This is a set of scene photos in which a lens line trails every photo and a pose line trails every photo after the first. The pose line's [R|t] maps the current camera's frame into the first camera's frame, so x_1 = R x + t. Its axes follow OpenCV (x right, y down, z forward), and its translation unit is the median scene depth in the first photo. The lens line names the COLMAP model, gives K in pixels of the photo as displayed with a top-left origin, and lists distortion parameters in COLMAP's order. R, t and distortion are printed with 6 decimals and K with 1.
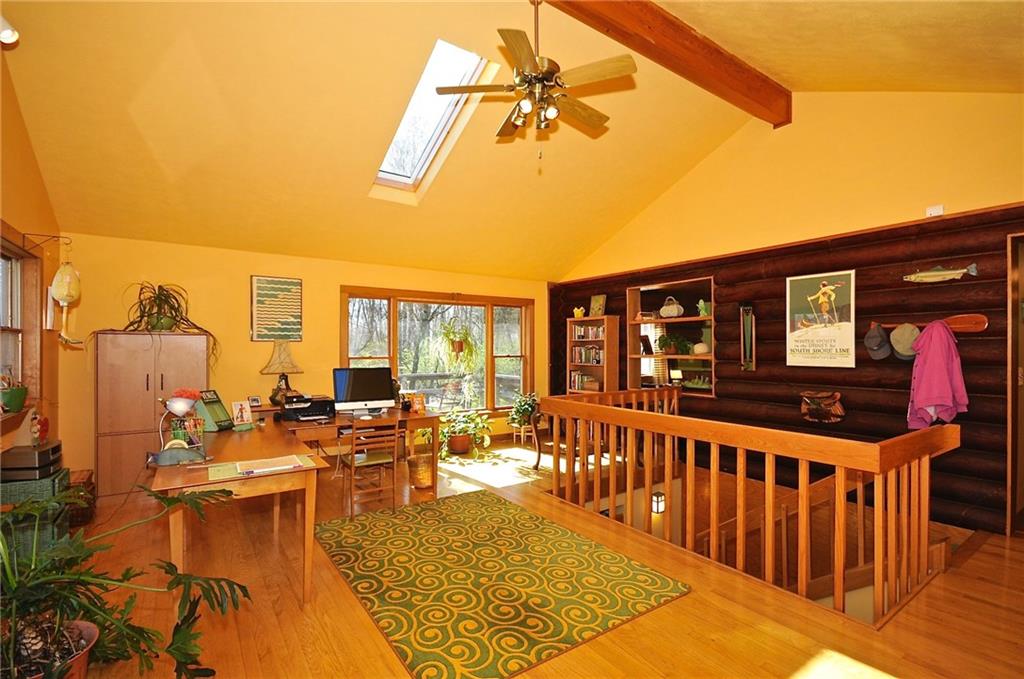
lens RADIAL K [[473.4, 0, 513.5], [0, 473.4, 347.9], [0, 0, 1]] dist [0.000318, 0.000014]
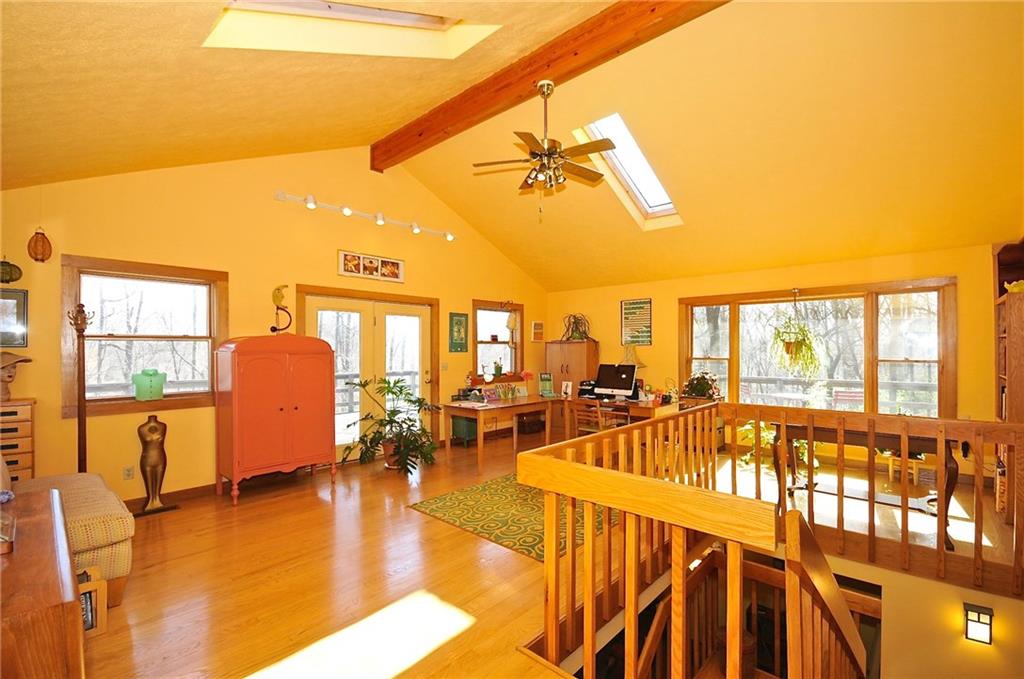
lens RADIAL K [[450.9, 0, 513.5], [0, 450.9, 348.8], [0, 0, 1]] dist [-0.001143, -0.000272]
pose [[0.222249, -0.000655, -0.974990, 0.724231], [0.002402, 0.999997, -0.000124, -0.003381], [0.974987, -0.002314, 0.222250, 0.344856]]
